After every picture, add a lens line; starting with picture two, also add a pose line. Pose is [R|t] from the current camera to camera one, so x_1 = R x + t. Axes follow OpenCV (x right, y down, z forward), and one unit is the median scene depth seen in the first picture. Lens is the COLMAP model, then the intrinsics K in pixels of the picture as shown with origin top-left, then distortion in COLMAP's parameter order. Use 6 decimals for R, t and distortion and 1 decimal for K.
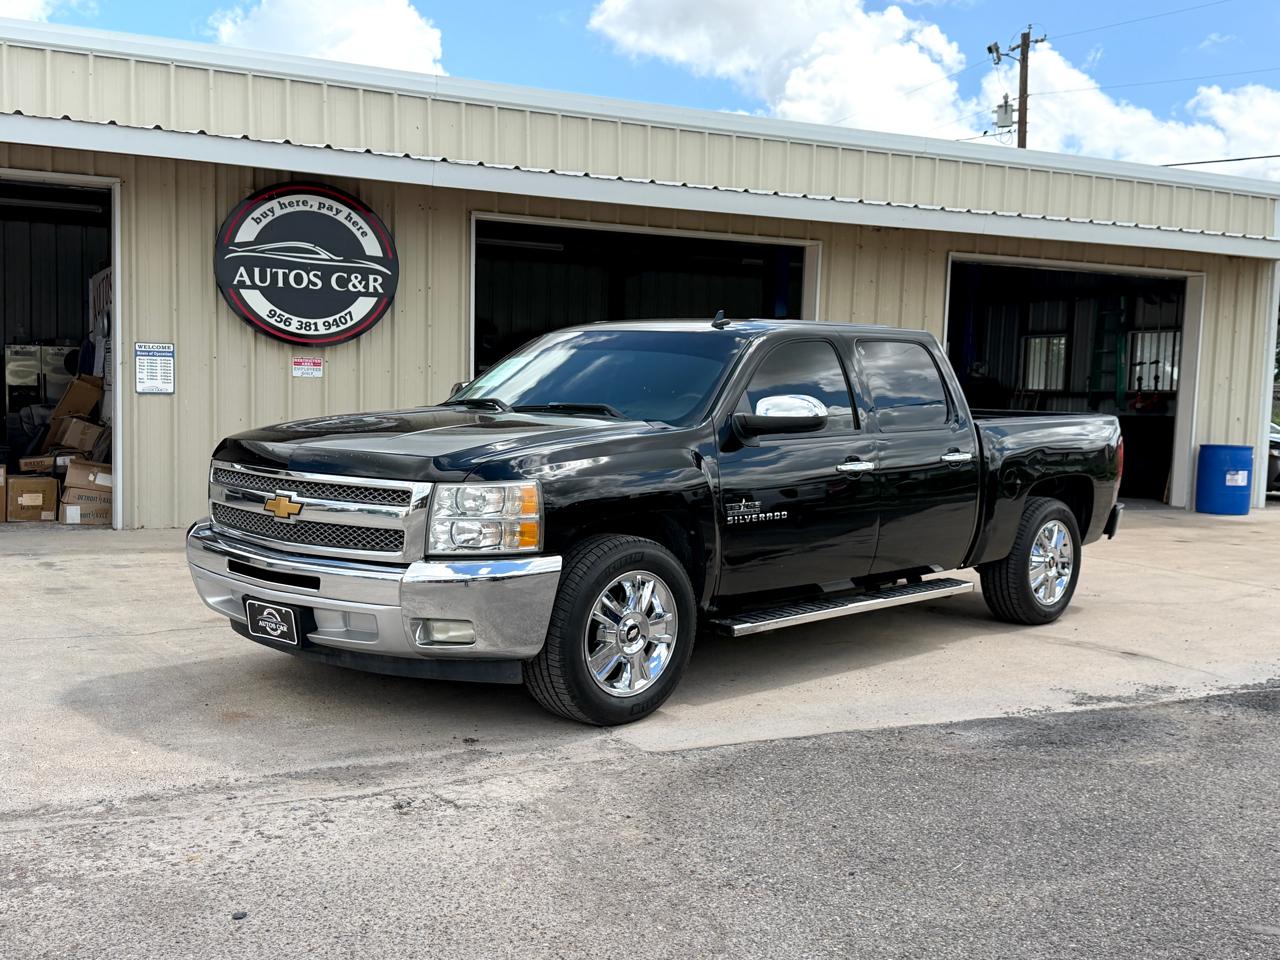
lens RADIAL K [[1311.6, 0, 647.9], [0, 1311.6, 480.6], [0, 0, 1]] dist [0.040113, 0.000000]
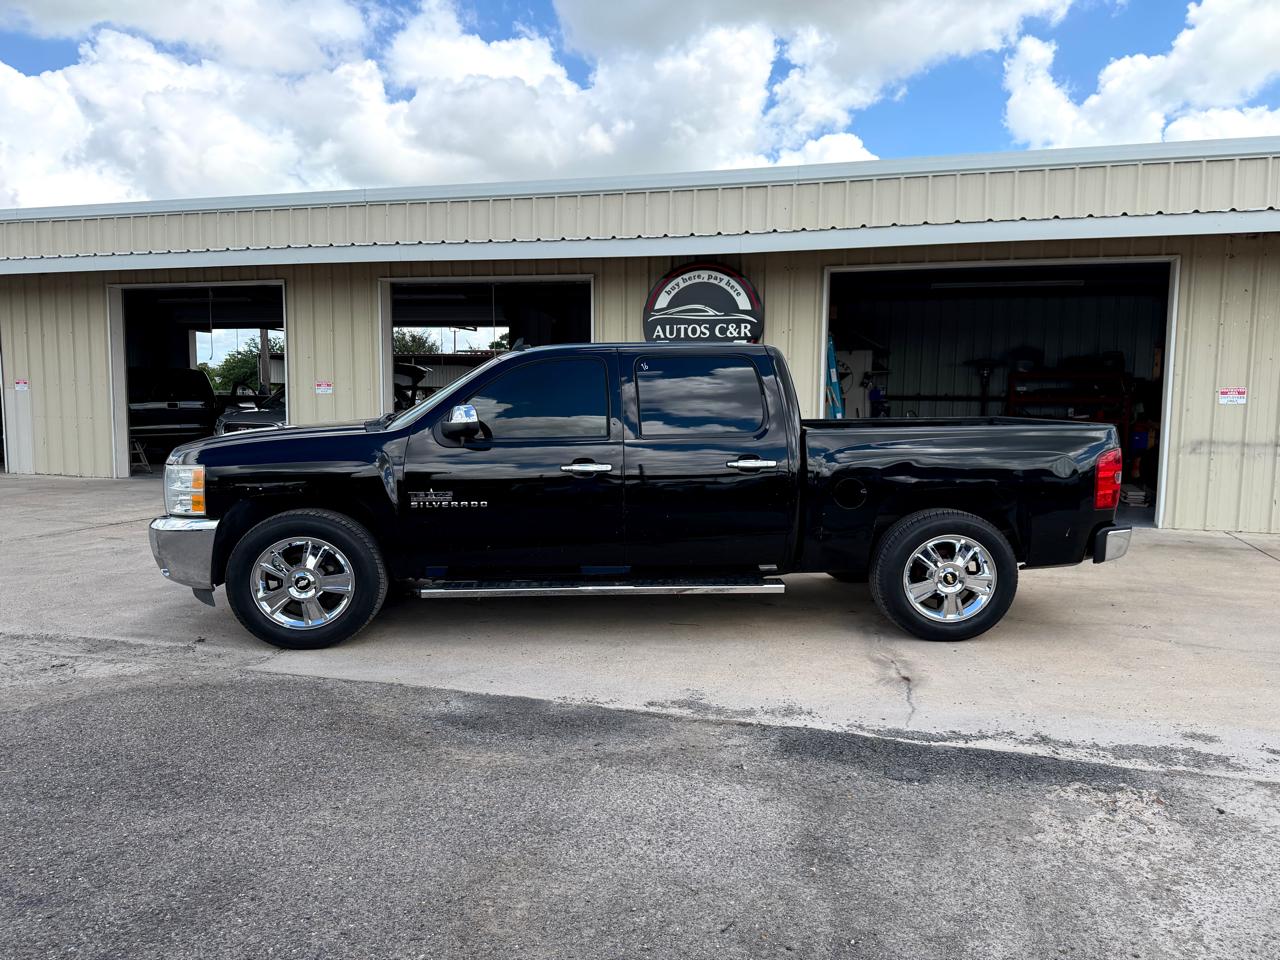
lens RADIAL K [[942.1, 0, 642.7], [0, 942.1, 466.9], [0, 0, 1]] dist [0.032874, -0.030903]
pose [[0.724900, 0.030025, -0.688199, 0.711205], [-0.038188, 0.999265, 0.003372, -0.015522], [0.687795, 0.023837, 0.725514, 0.417535]]
